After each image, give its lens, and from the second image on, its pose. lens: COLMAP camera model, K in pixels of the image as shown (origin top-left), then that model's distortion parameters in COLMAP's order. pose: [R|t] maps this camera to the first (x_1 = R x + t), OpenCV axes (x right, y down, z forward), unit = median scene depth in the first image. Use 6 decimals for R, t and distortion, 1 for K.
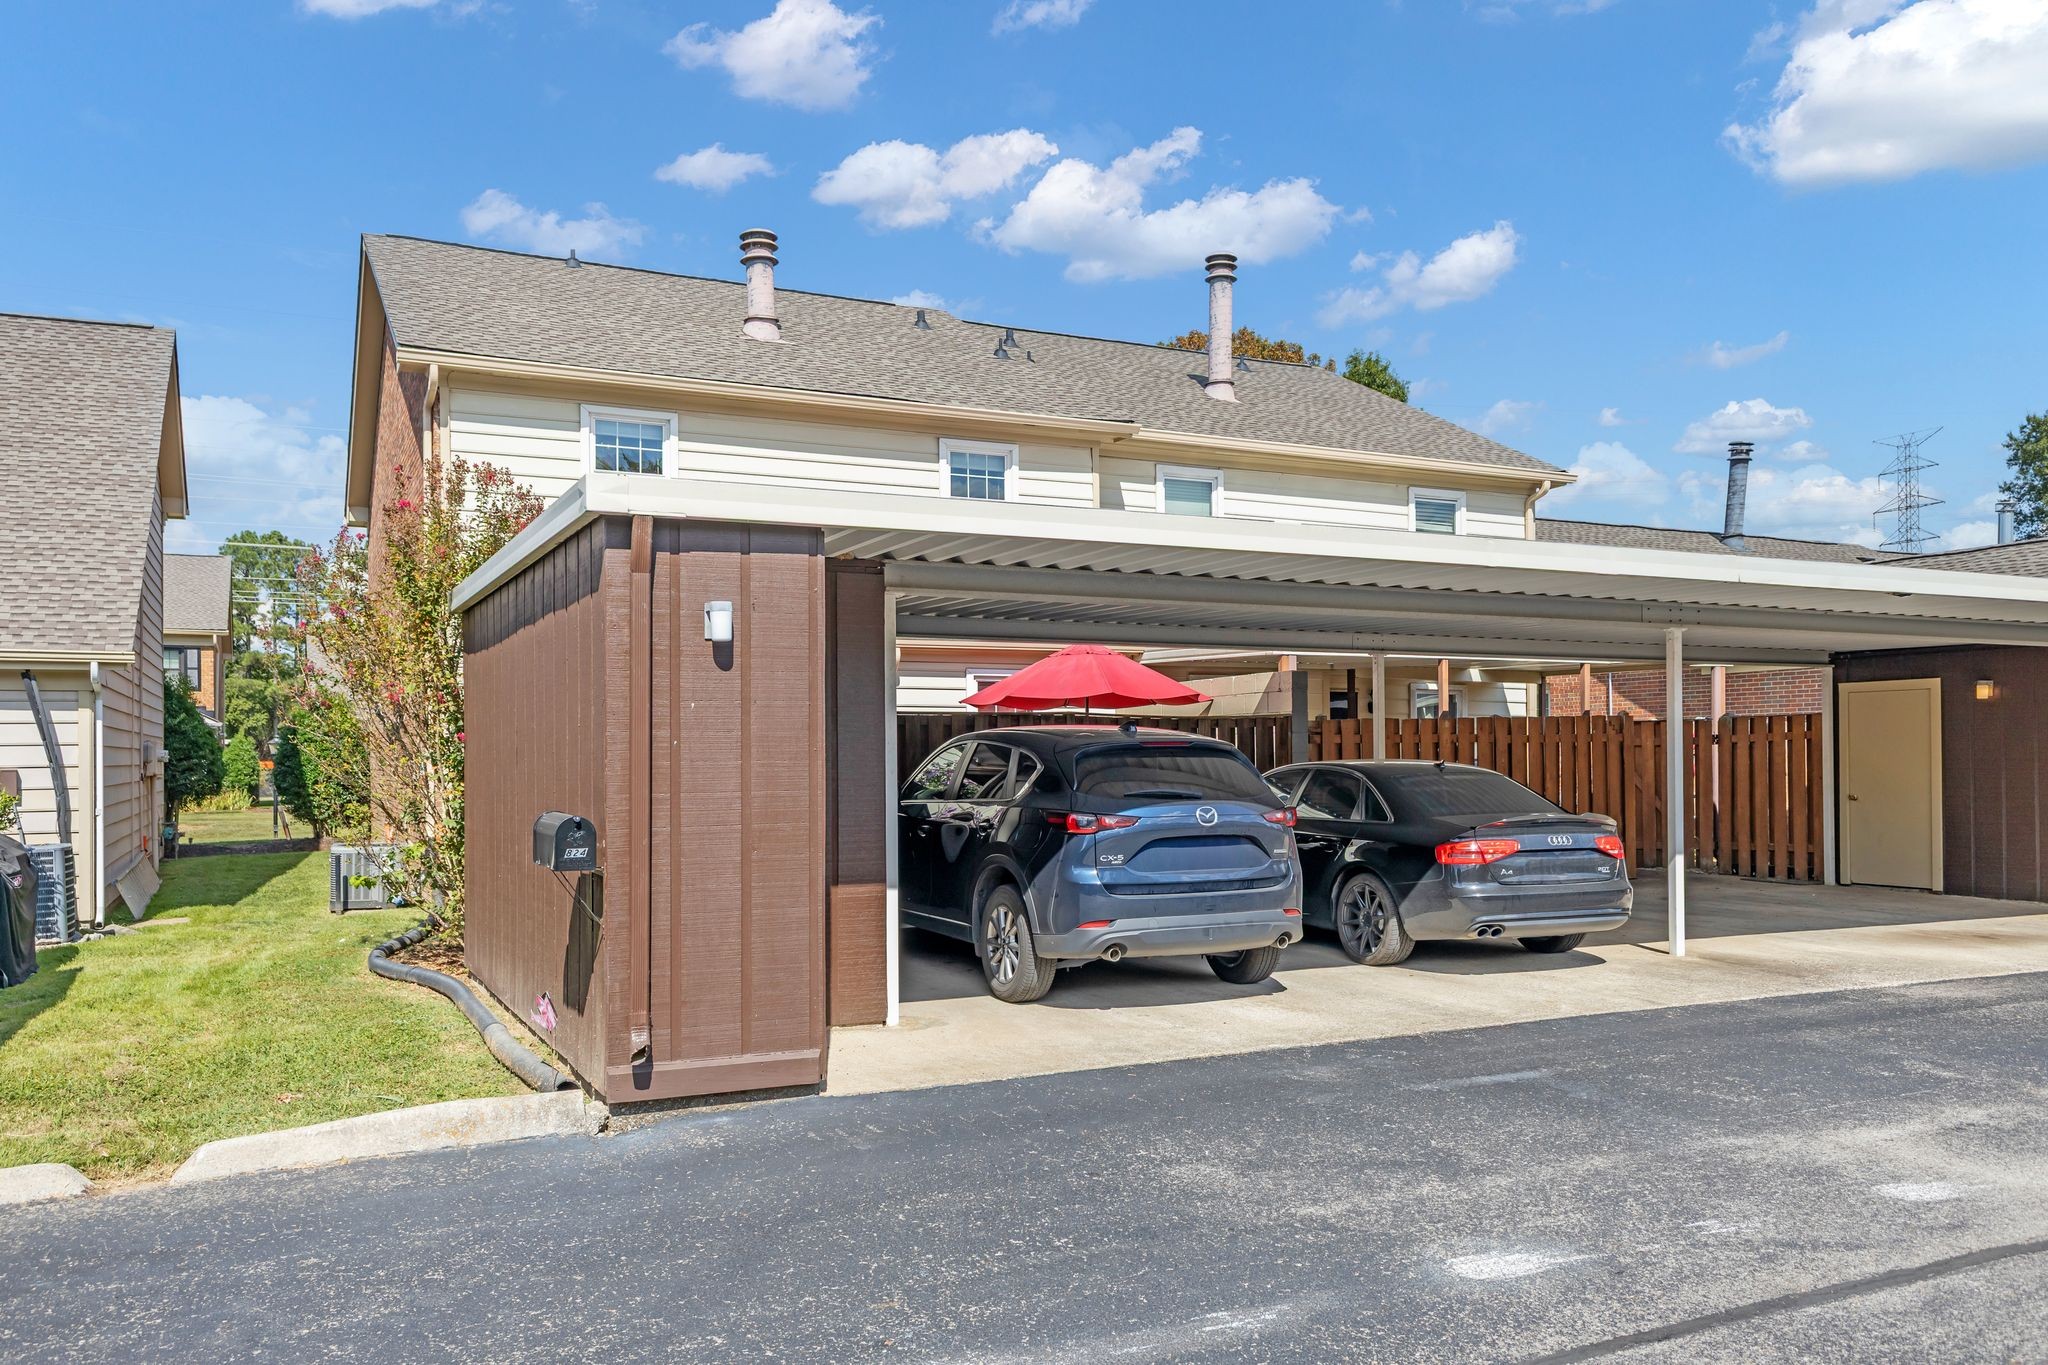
lens RADIAL K [[1538.6, 0, 1018.8], [0, 1538.6, 766.9], [0, 0, 1]] dist [0.012236, -0.005103]
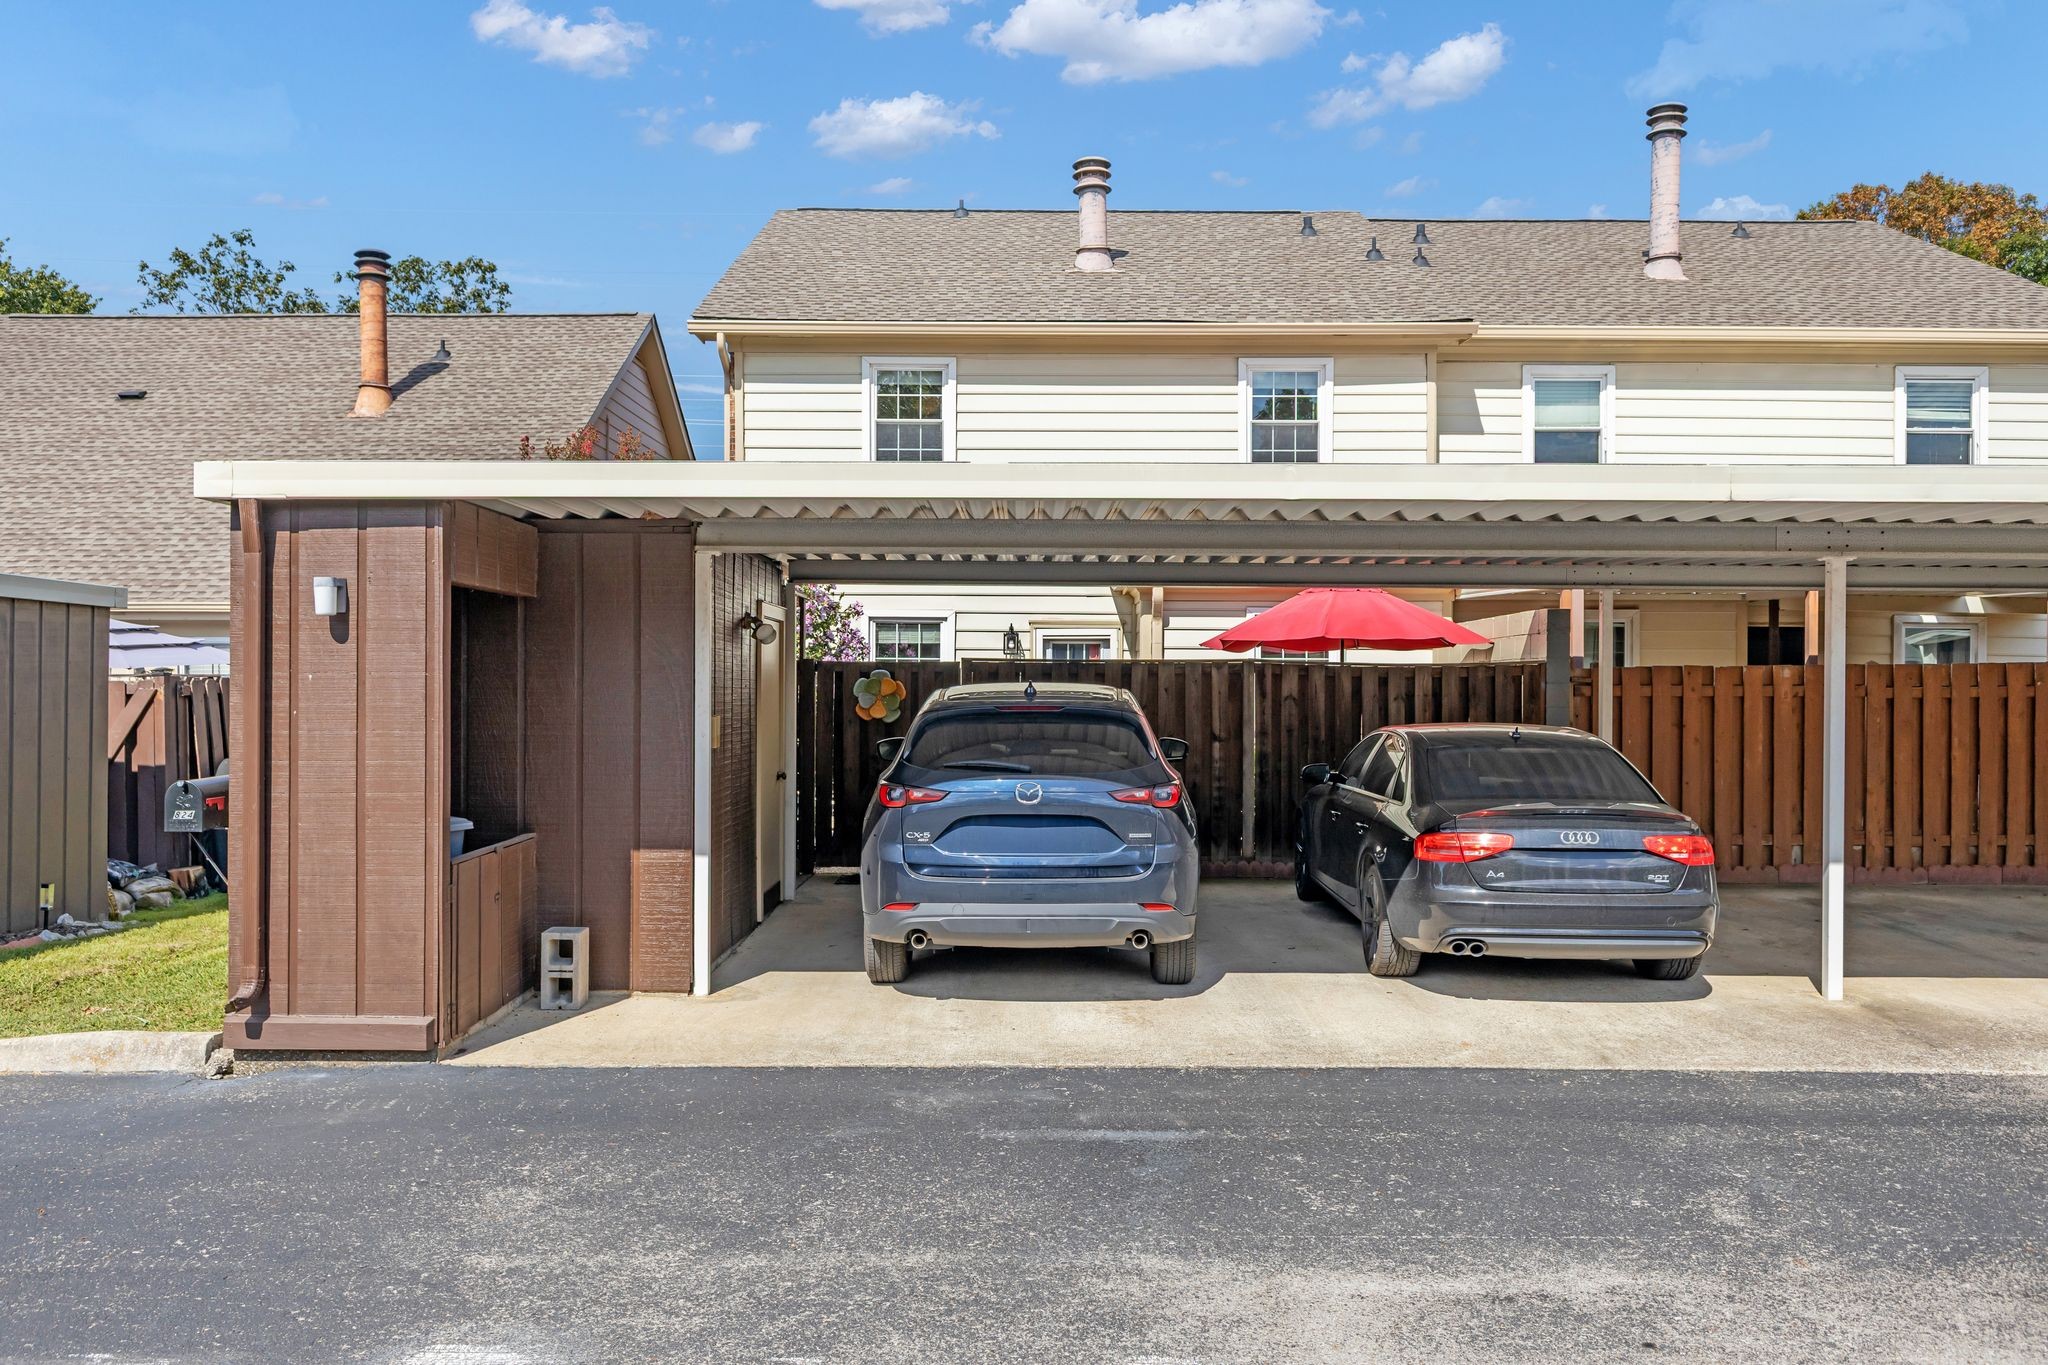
lens RADIAL K [[1563.3, 0, 1026.5], [0, 1563.3, 722.2], [0, 0, 1]] dist [0.012606, -0.014381]
pose [[0.898879, 0.020558, -0.437714, 0.479279], [-0.011874, 0.999675, 0.022567, -0.027175], [0.438036, -0.015087, 0.898831, 0.179493]]
